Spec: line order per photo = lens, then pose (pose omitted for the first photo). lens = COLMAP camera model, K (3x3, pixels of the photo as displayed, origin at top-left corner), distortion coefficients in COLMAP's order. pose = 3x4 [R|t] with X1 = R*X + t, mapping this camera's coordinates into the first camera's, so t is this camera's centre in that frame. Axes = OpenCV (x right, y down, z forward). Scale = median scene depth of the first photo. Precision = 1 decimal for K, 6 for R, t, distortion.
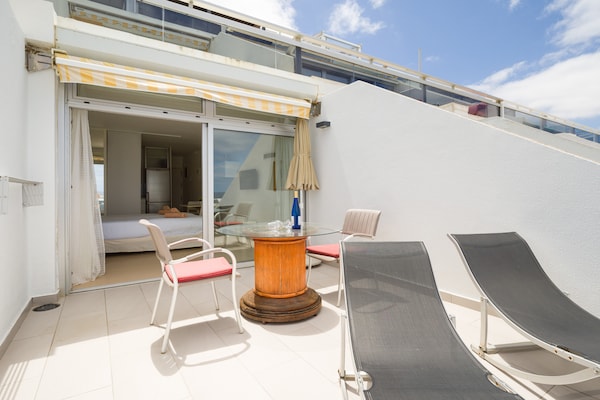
lens RADIAL K [[310.3, 0, 300.8], [0, 310.3, 186.9], [0, 0, 1]] dist [-0.001615, -0.000843]
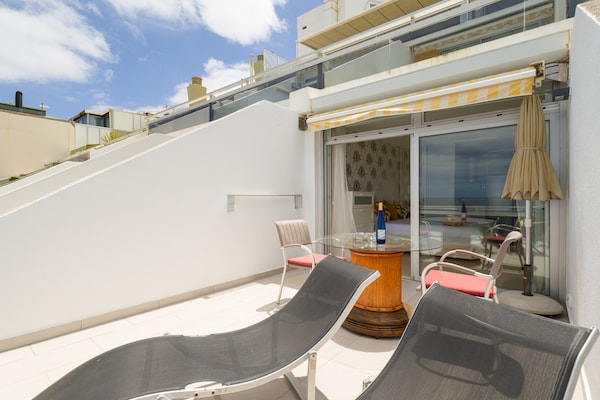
lens RADIAL K [[299.9, 0, 299.4], [0, 299.9, 209.0], [0, 0, 1]] dist [-0.001864, -0.000902]
pose [[0.281483, 0.041282, -0.958678, 0.570576], [0.019287, 0.998629, 0.048666, -0.014074], [0.959372, -0.032189, 0.280301, 0.370572]]
